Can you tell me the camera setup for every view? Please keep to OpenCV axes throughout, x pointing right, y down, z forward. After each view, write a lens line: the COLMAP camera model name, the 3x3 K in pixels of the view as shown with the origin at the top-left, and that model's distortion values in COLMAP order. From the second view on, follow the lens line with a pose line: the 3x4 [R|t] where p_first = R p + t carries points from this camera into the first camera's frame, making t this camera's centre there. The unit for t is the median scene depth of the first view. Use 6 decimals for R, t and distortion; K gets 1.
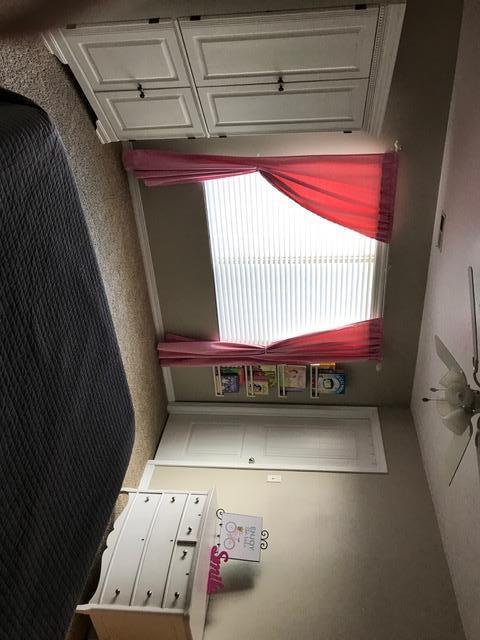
lens RADIAL K [[529.5, 0, 240.0], [0, 529.5, 320.0], [0, 0, 1]] dist [0.039082, -0.051850]
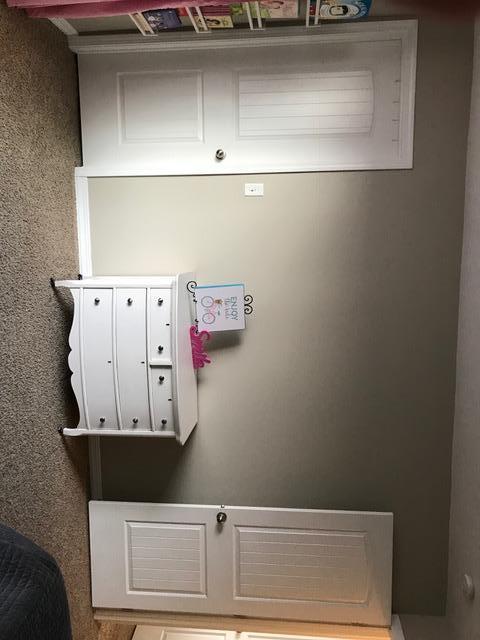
lens RADIAL K [[529.5, 0, 240.0], [0, 529.5, 320.0], [0, 0, 1]] dist [0.039082, -0.051850]
pose [[0.992294, -0.112876, -0.051101, 0.072906], [0.092823, 0.404024, 0.910026, -0.348376], [-0.082074, -0.907757, 0.411389, 0.632357]]
